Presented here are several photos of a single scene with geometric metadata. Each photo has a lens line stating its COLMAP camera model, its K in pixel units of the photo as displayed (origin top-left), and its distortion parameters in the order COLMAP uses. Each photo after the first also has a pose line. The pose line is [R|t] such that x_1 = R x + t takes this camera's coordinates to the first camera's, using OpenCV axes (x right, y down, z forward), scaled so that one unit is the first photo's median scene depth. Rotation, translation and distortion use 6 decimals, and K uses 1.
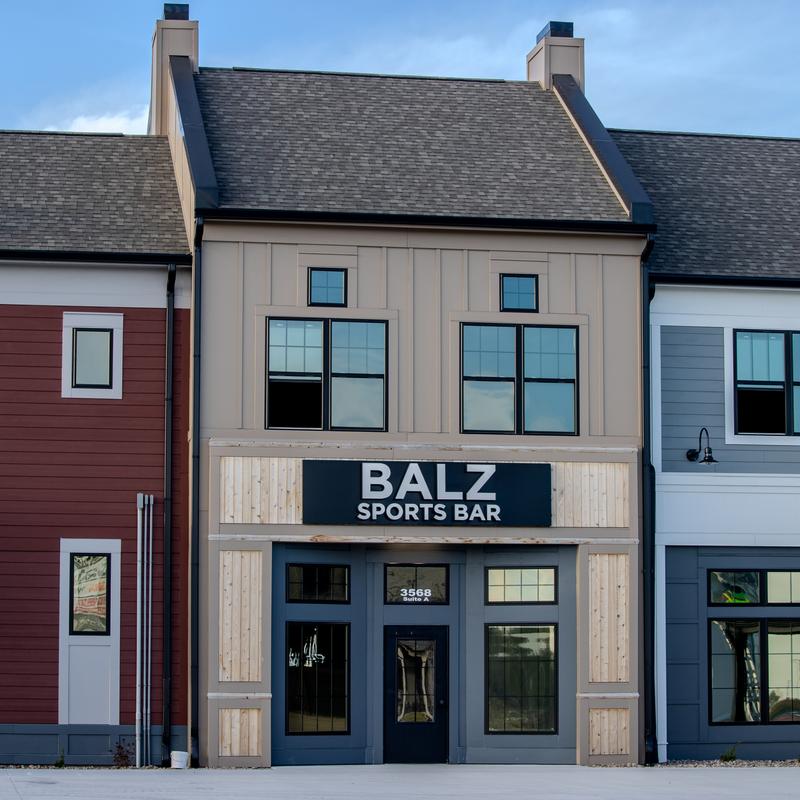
lens RADIAL K [[2716.3, 0, 400.0], [0, 2716.3, 400.0], [0, 0, 1]] dist [-0.217295, 1.436705]
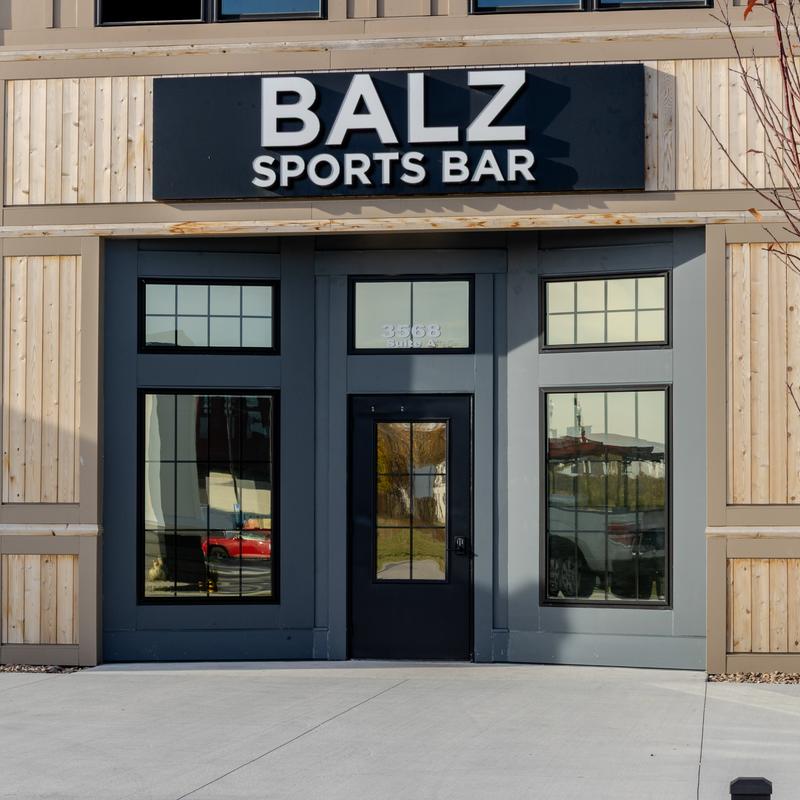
lens RADIAL K [[2716.3, 0, 400.0], [0, 2716.3, 400.0], [0, 0, 1]] dist [-0.217295, 1.436705]
pose [[0.929834, -0.013325, -0.367737, 0.197440], [0.039179, 0.997249, 0.062932, 0.052532], [0.365886, -0.072924, 0.927798, 0.528357]]
